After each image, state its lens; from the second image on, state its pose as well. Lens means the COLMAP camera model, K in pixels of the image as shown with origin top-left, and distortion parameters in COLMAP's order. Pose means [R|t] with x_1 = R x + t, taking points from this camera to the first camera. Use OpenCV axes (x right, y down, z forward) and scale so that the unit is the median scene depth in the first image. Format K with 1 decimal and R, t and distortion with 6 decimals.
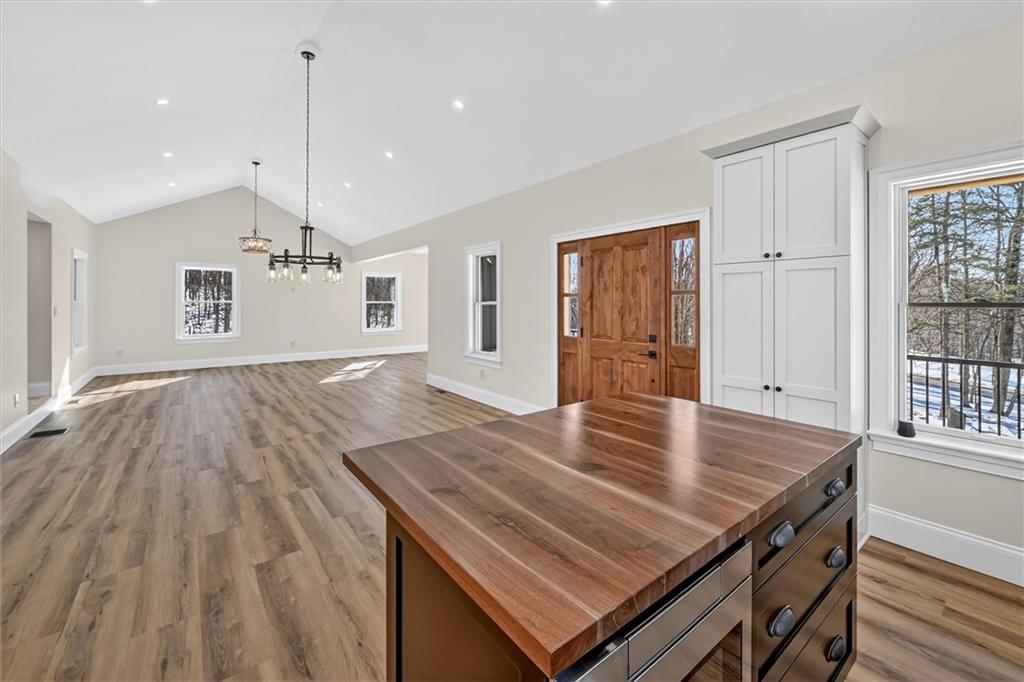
lens RADIAL K [[422.8, 0, 515.5], [0, 422.8, 301.7], [0, 0, 1]] dist [-0.001534, -0.000154]
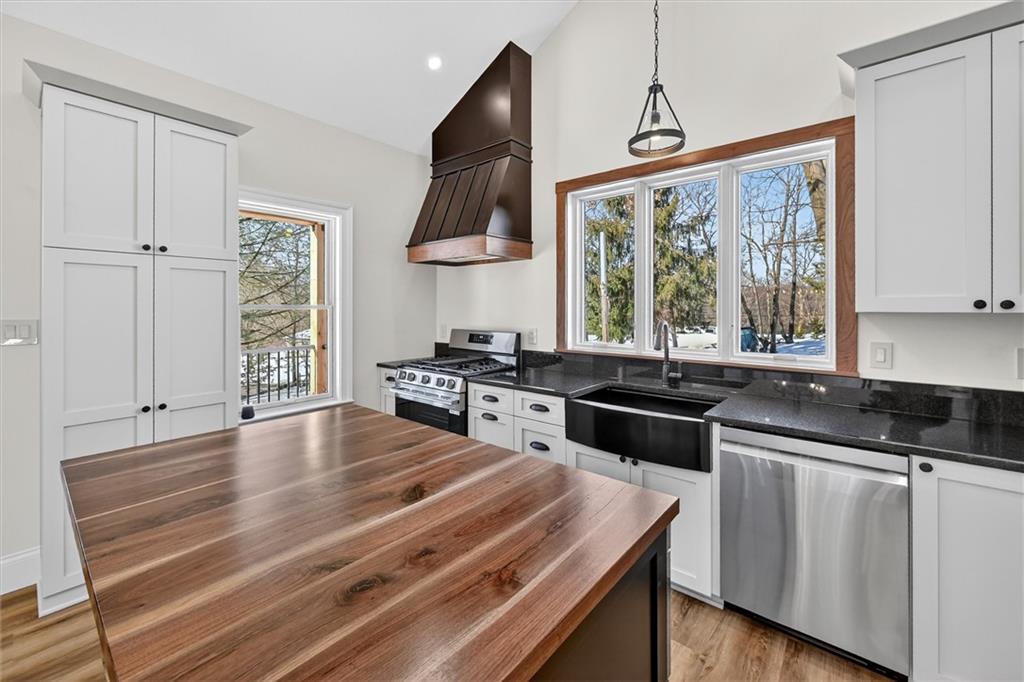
lens RADIAL K [[414.0, 0, 520.0], [0, 414.0, 307.7], [0, 0, 1]] dist [-0.001237, 0.000085]
pose [[-0.220337, -0.000678, 0.975424, -0.379723], [-0.004260, 0.999991, -0.000267, 0.004715], [-0.975414, -0.004215, -0.220338, 0.522660]]
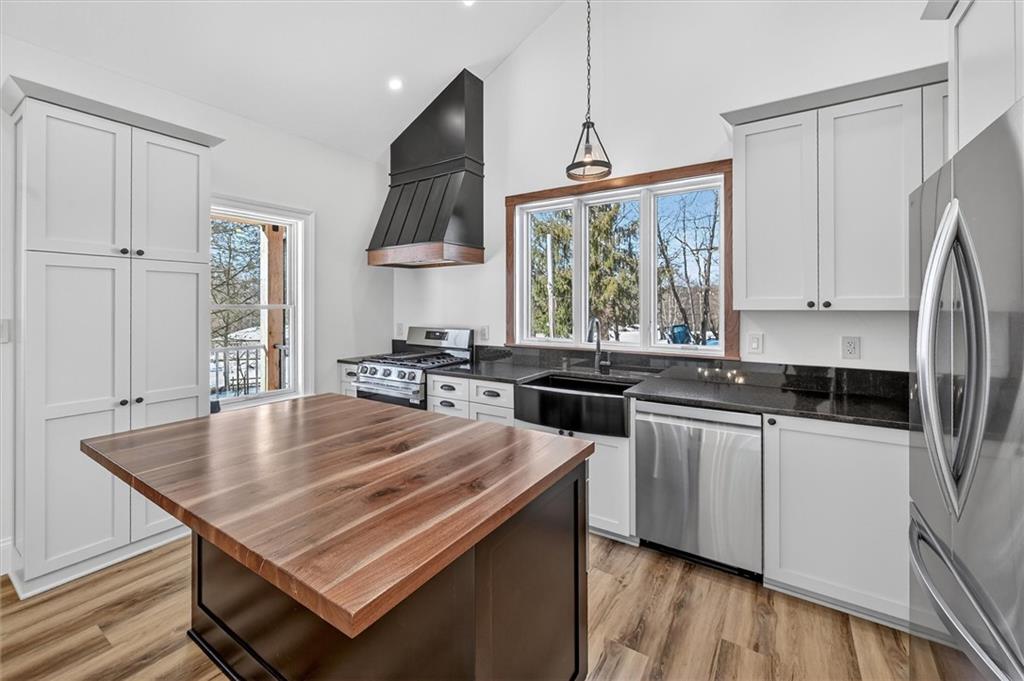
lens RADIAL K [[414.0, 0, 520.0], [0, 414.0, 307.2], [0, 0, 1]] dist [-0.001237, 0.000085]
pose [[-0.339605, -0.000664, 0.940568, -0.536679], [-0.003085, 0.999995, -0.000408, 0.004681], [-0.940563, -0.003040, -0.339606, 0.577296]]
